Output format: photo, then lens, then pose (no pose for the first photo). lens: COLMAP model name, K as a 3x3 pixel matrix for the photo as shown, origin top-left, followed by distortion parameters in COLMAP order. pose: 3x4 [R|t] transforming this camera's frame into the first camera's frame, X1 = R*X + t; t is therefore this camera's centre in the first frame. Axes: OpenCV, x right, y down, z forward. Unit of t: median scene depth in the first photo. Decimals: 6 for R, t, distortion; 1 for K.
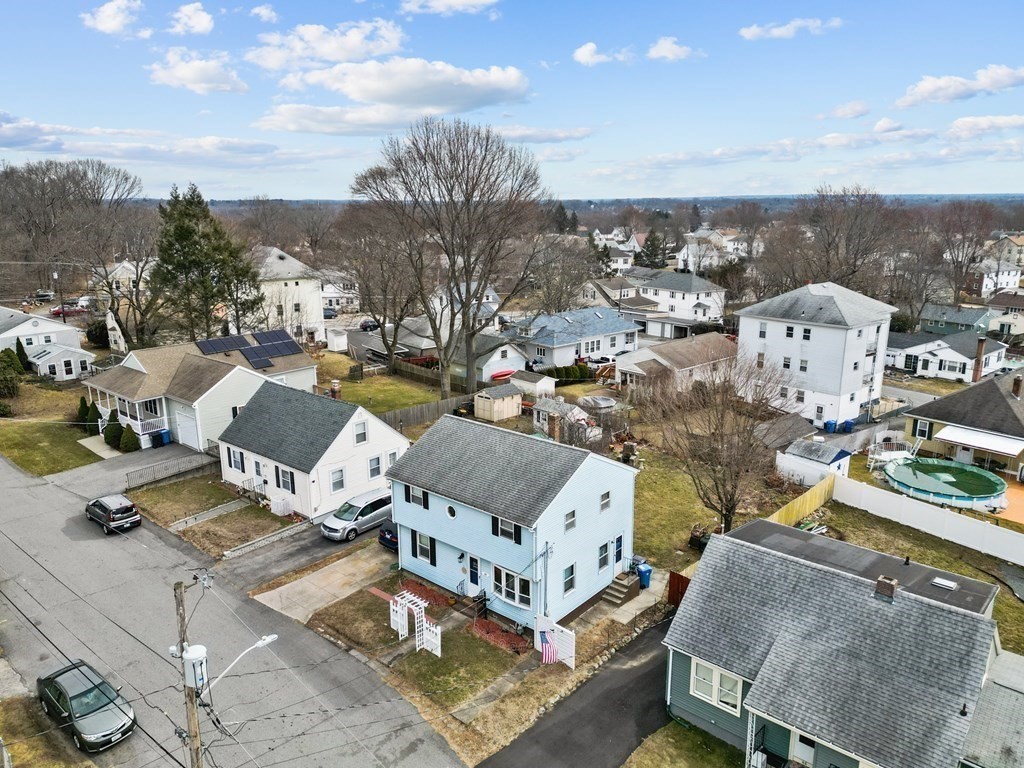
lens RADIAL K [[724.7, 0, 509.6], [0, 724.7, 381.6], [0, 0, 1]] dist [0.080790, -0.079973]
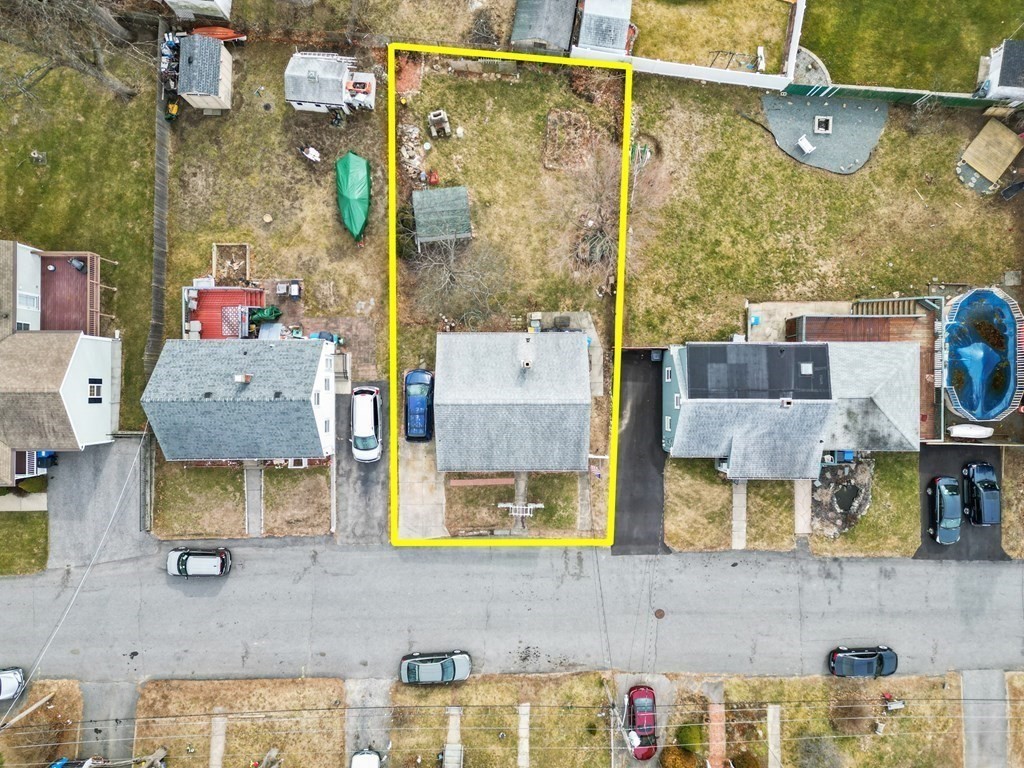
lens RADIAL K [[711.5, 0, 509.4], [0, 711.5, 381.9], [0, 0, 1]] dist [0.086102, -0.085949]
pose [[0.755582, -0.654916, 0.013432, 0.005678], [0.152977, 0.196356, 0.968526, -0.948941], [-0.636941, -0.729746, 0.248550, 0.636687]]
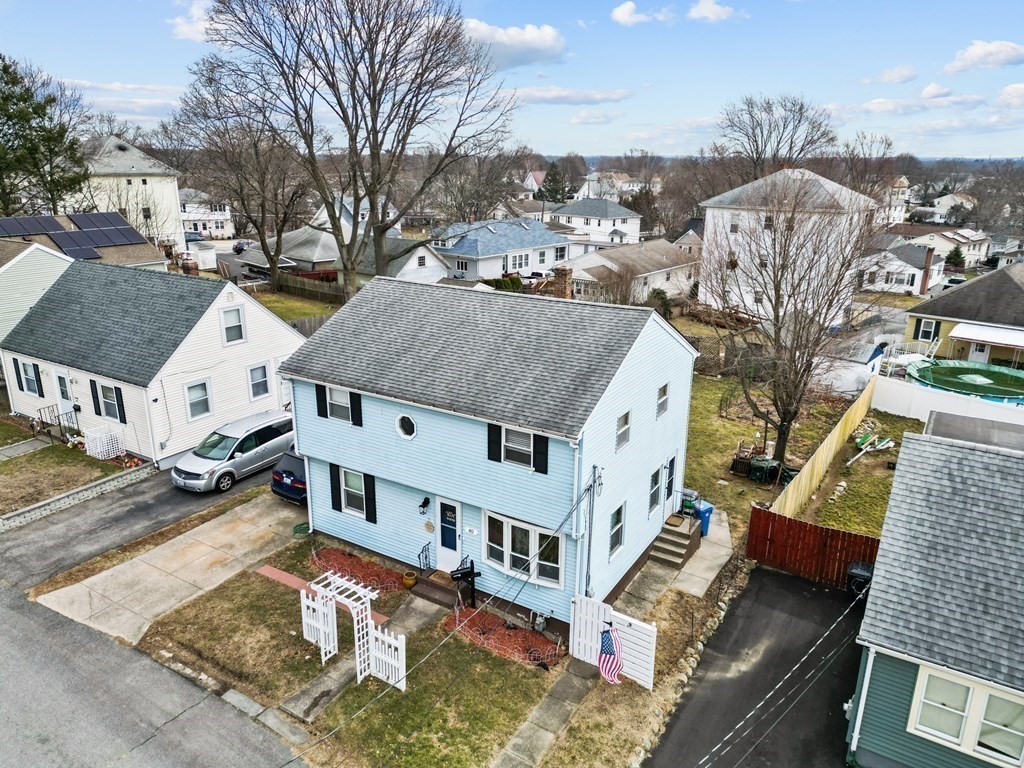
lens RADIAL K [[711.5, 0, 509.4], [0, 711.5, 381.9], [0, 0, 1]] dist [0.086102, -0.085949]
pose [[0.987692, -0.031120, 0.153283, -0.069962], [0.021847, 0.997848, 0.061816, 0.093079], [-0.154877, -0.057706, 0.986247, 0.367213]]
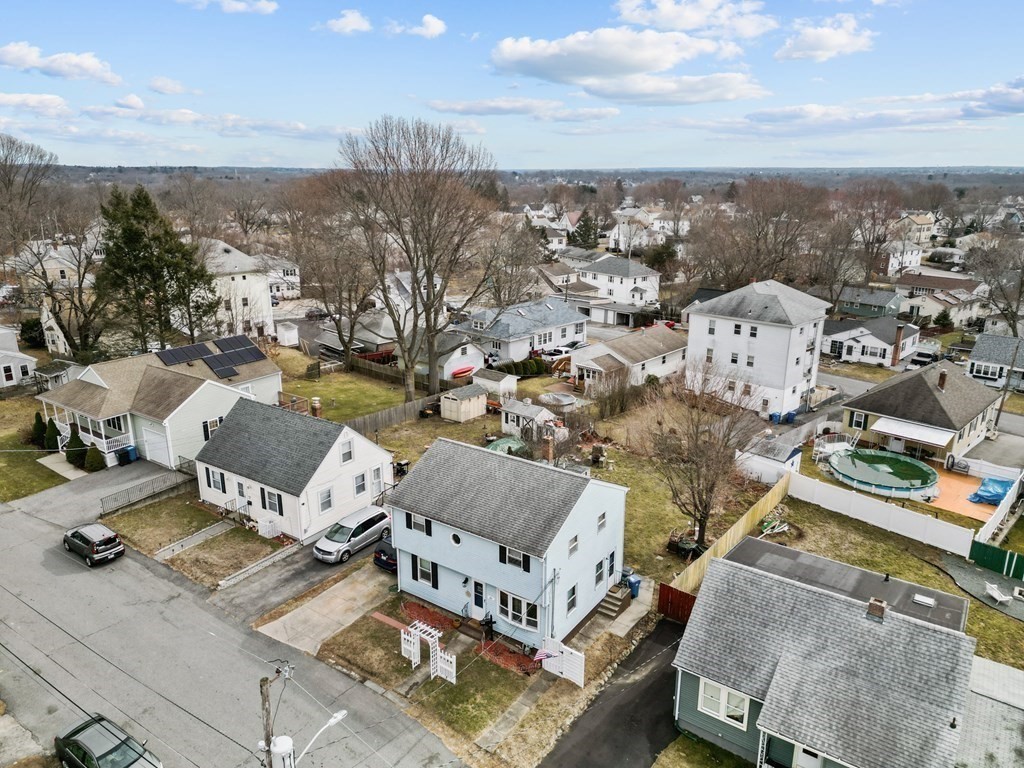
lens RADIAL K [[711.5, 0, 509.4], [0, 711.5, 381.9], [0, 0, 1]] dist [0.086102, -0.085949]
pose [[0.994830, -0.021474, 0.099254, -0.083032], [0.017128, 0.998866, 0.044432, -0.071696], [-0.100095, -0.042502, 0.994070, -0.003776]]
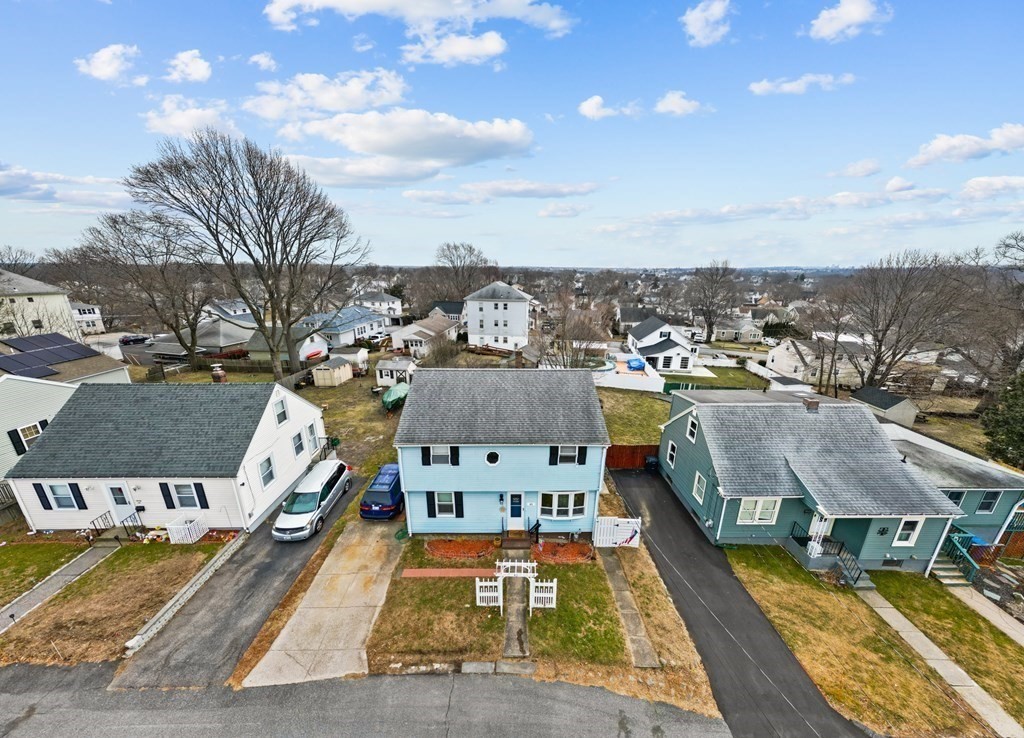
lens RADIAL K [[340.3, 0, 512.8], [0, 340.3, 370.6], [0, 0, 1]] dist [0.022135, -0.004233]
pose [[0.750113, -0.179112, 0.636592, -0.272577], [0.147772, 0.983681, 0.102645, 0.017783], [-0.644588, 0.017075, 0.764339, 0.520105]]
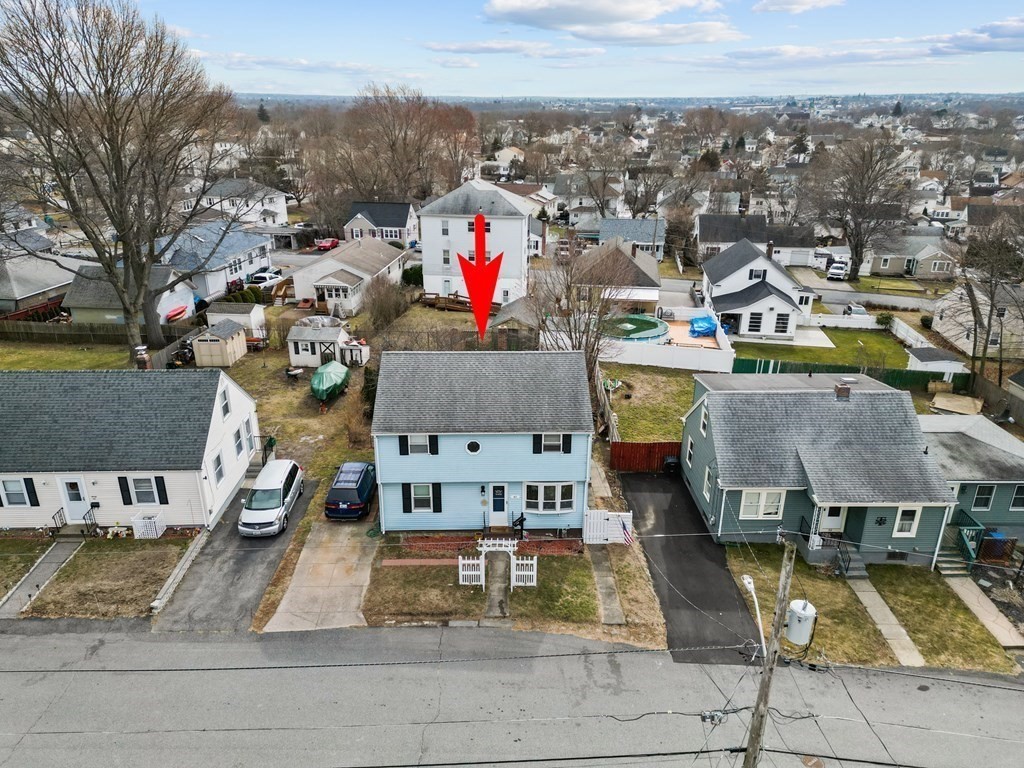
lens RADIAL K [[711.5, 0, 509.4], [0, 711.5, 381.9], [0, 0, 1]] dist [0.086102, -0.085949]
pose [[0.744960, -0.236759, 0.623683, -0.489194], [0.153336, 0.970642, 0.185317, -0.051898], [-0.649248, -0.042421, 0.759393, 0.233290]]
